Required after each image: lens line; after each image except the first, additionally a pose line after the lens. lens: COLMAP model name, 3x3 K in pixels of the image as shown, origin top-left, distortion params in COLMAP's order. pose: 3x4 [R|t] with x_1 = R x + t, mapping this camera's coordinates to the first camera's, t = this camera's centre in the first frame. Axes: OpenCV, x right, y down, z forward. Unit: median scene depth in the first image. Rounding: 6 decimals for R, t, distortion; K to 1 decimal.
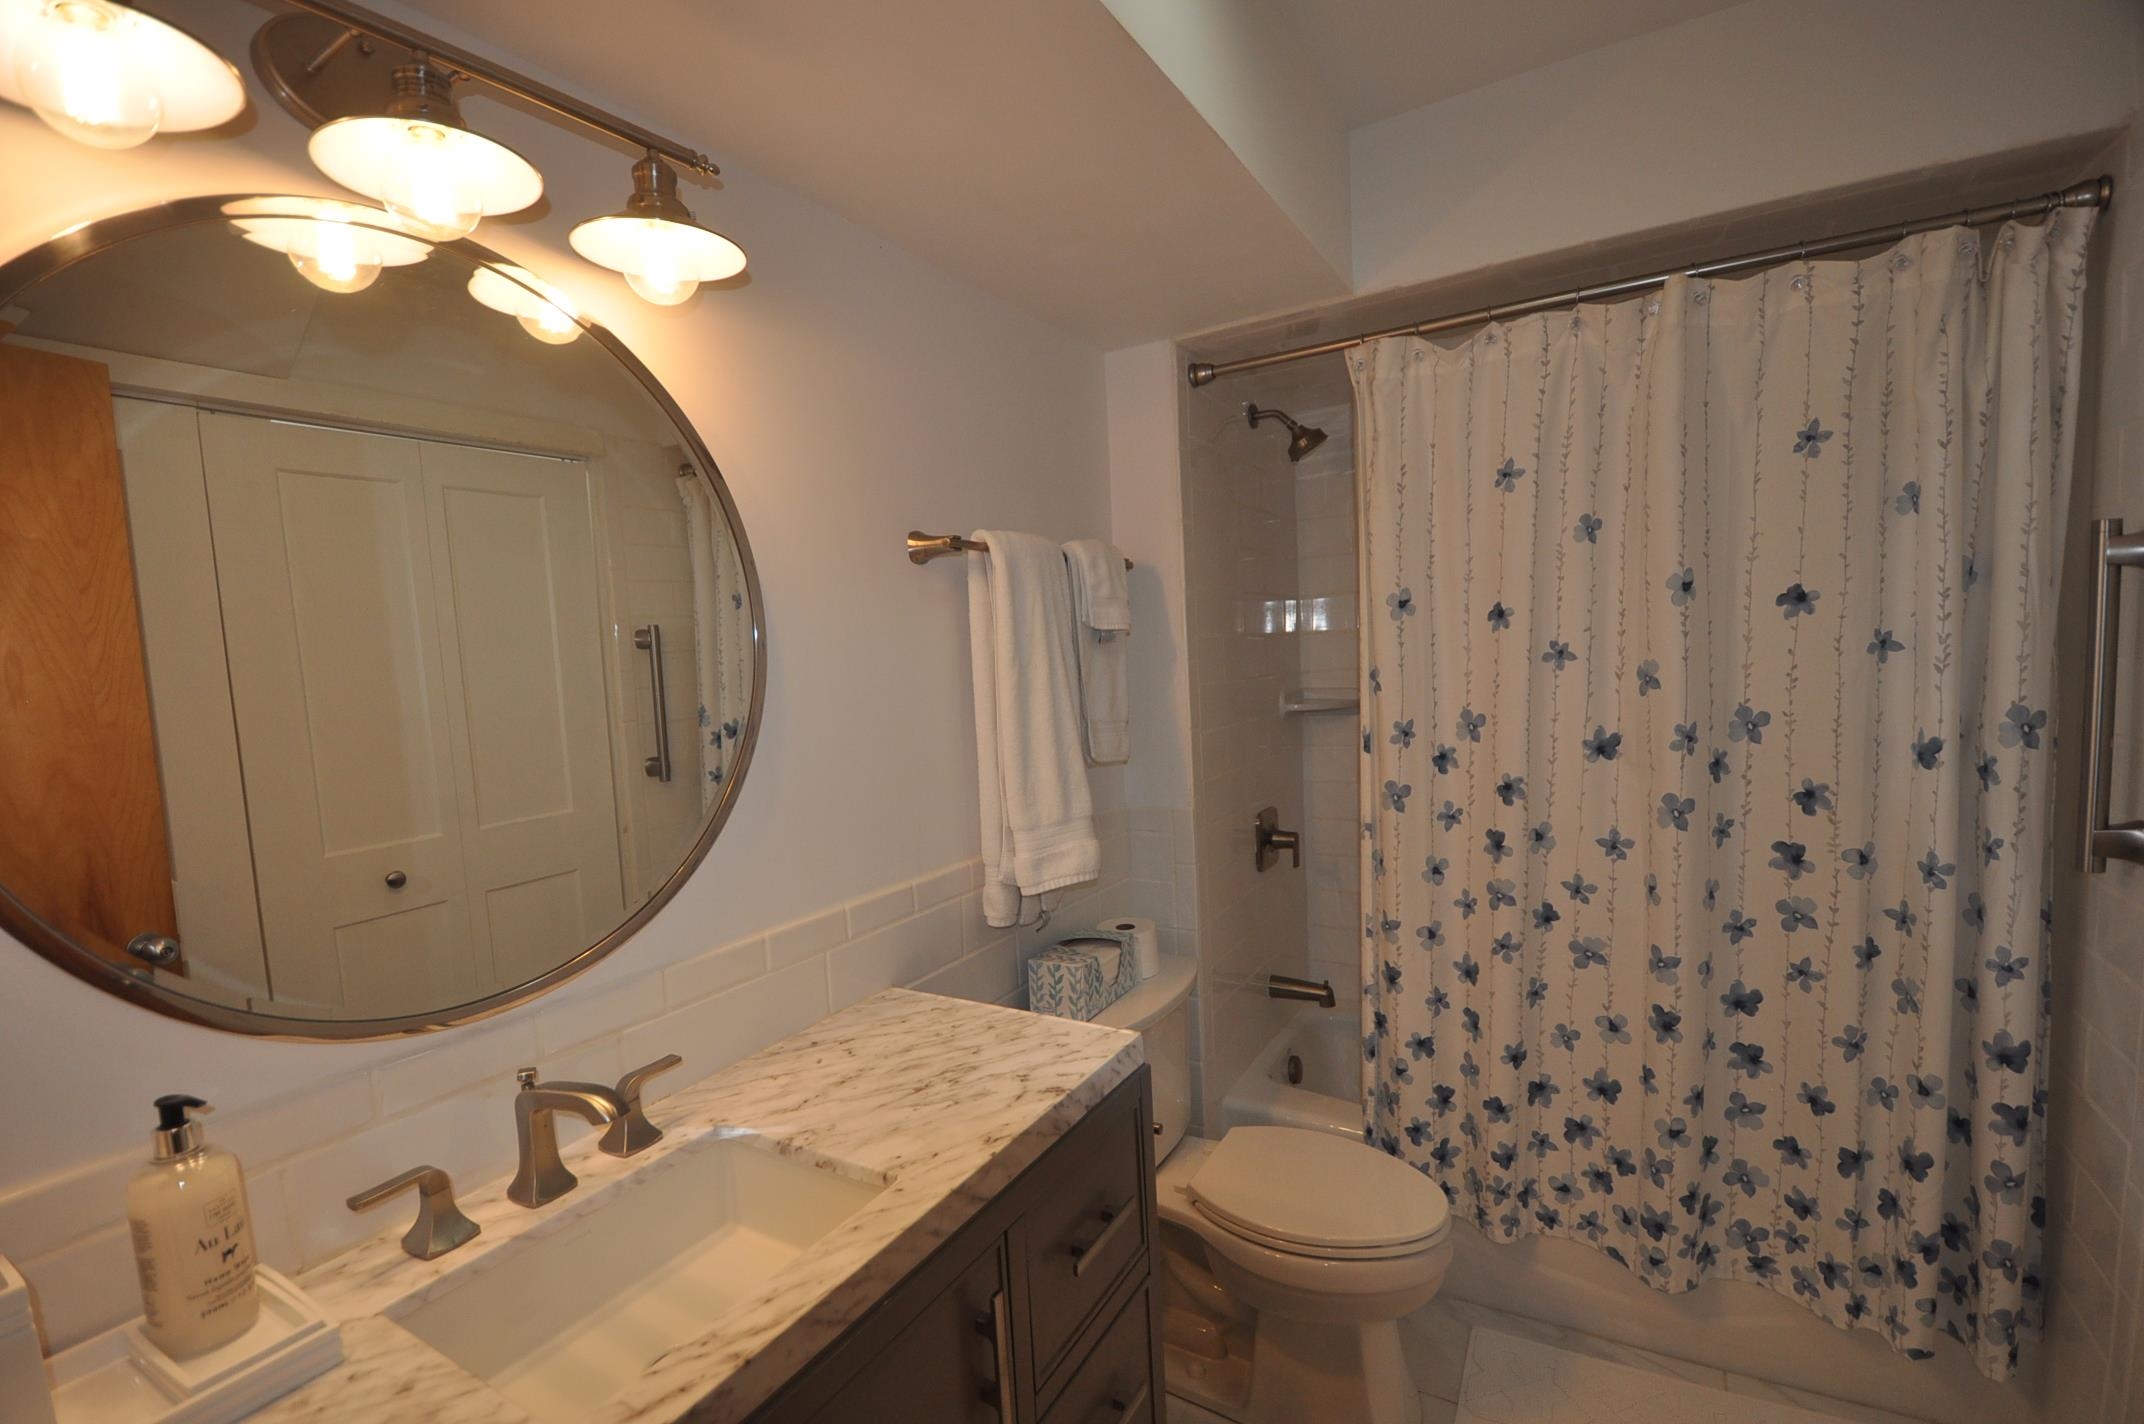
lens RADIAL K [[935.5, 0, 1074.4], [0, 935.5, 740.7], [0, 0, 1]] dist [0.020228, -0.026160]
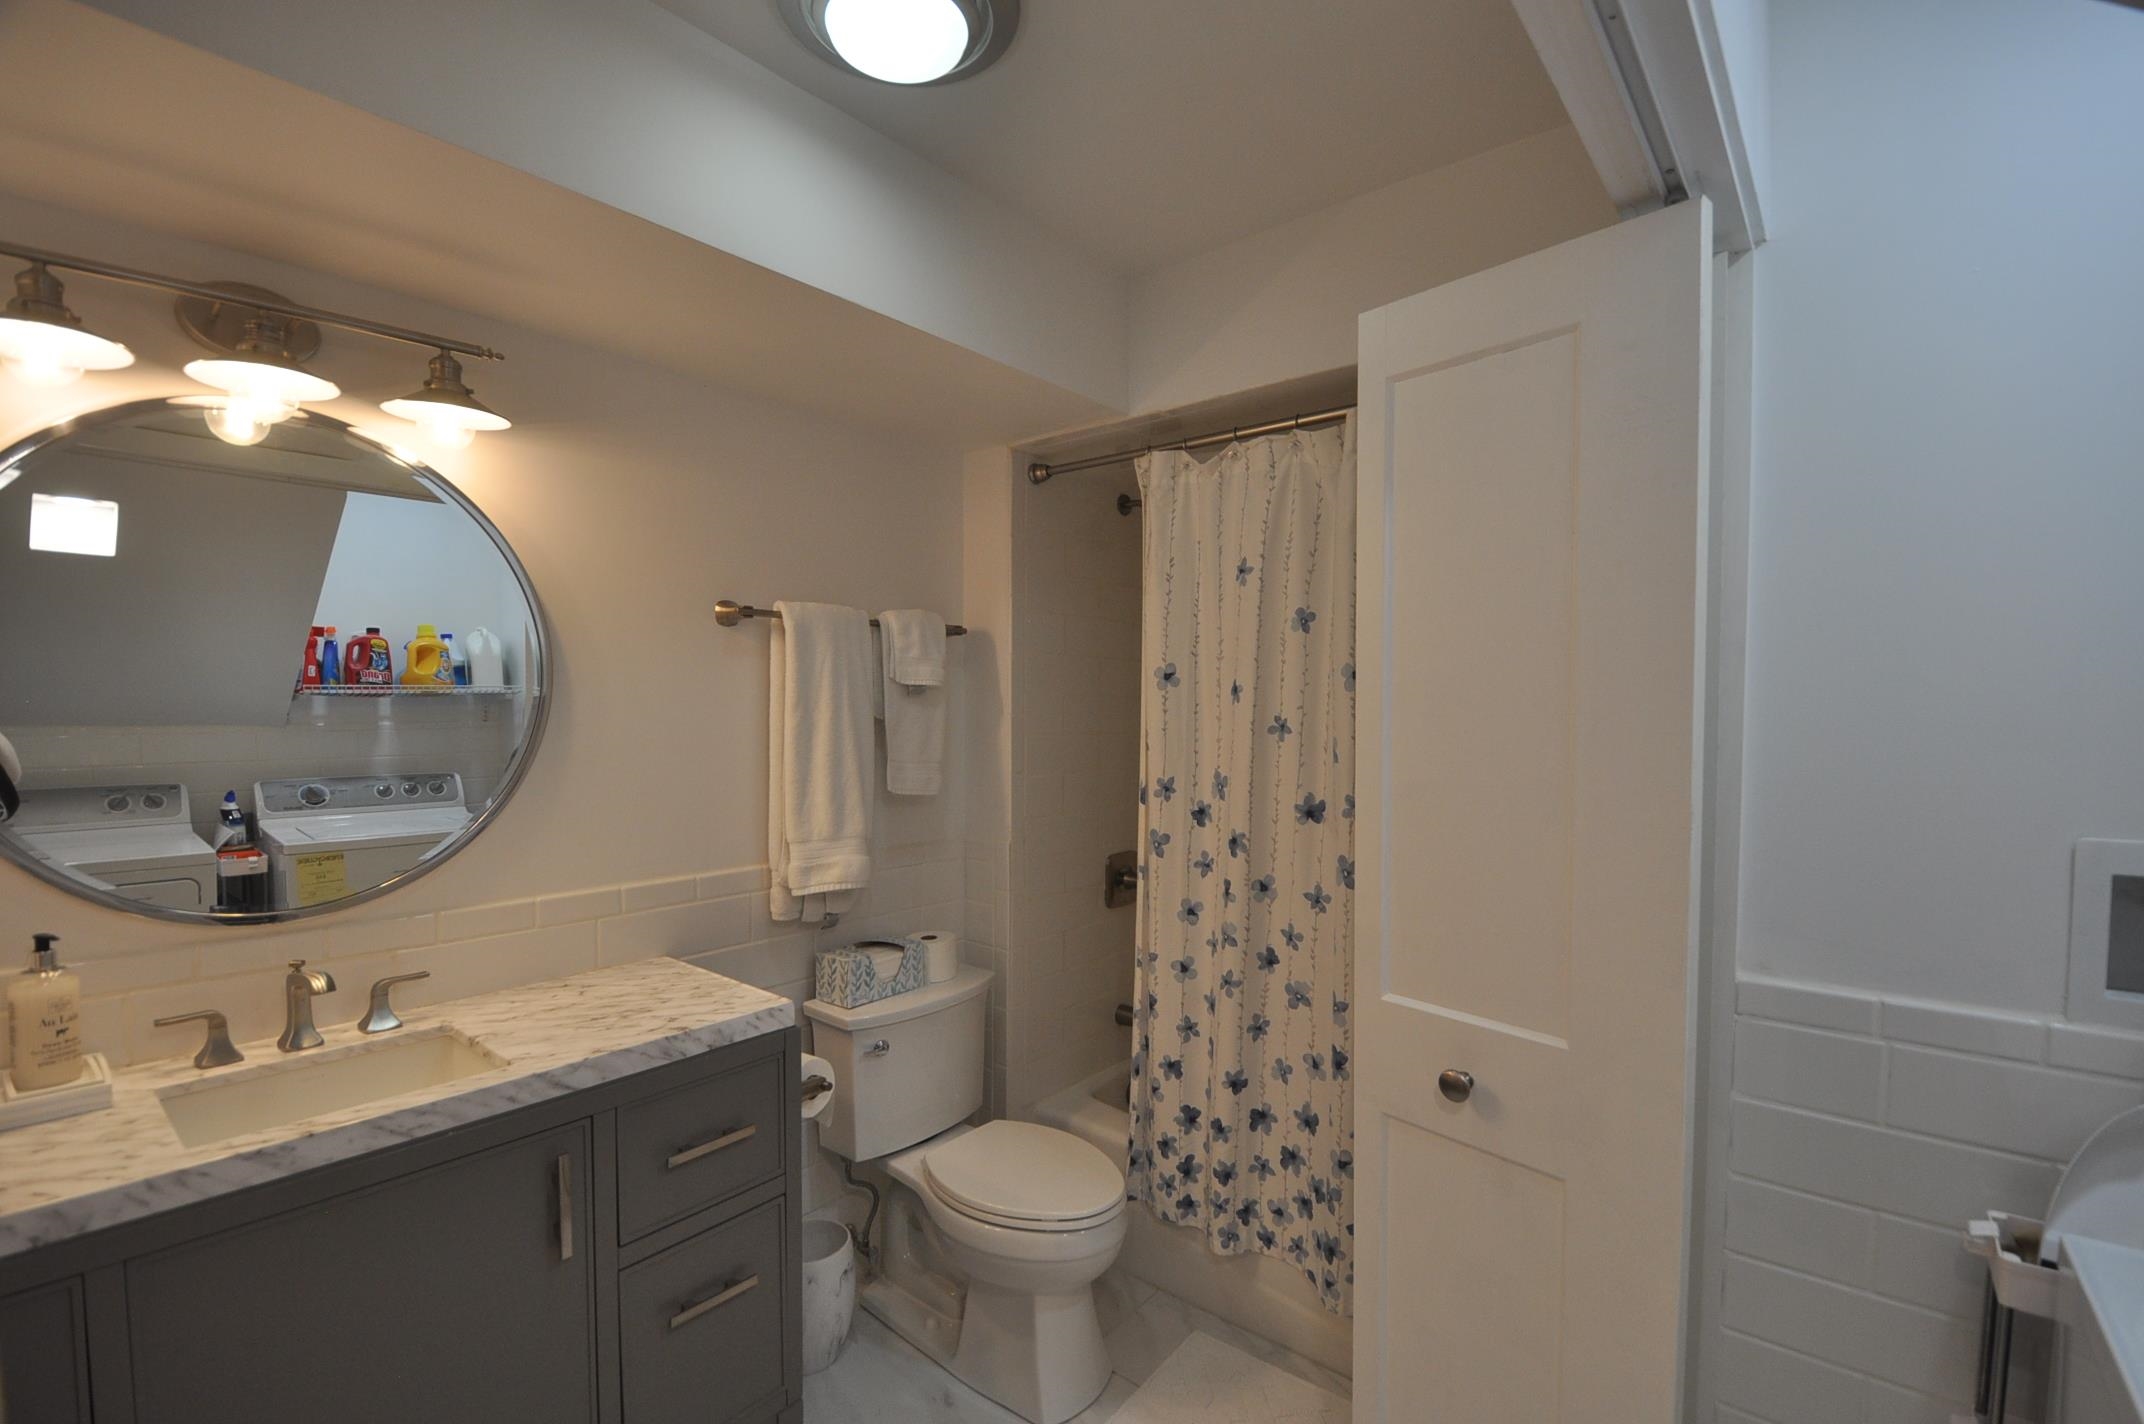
lens RADIAL K [[935.5, 0, 1074.4], [0, 935.5, 740.7], [0, 0, 1]] dist [0.020228, -0.026160]
pose [[0.986913, 0.062417, -0.148685, 0.426574], [-0.069377, 0.996702, -0.042086, -0.010726], [0.145567, 0.051851, 0.987989, -0.156323]]
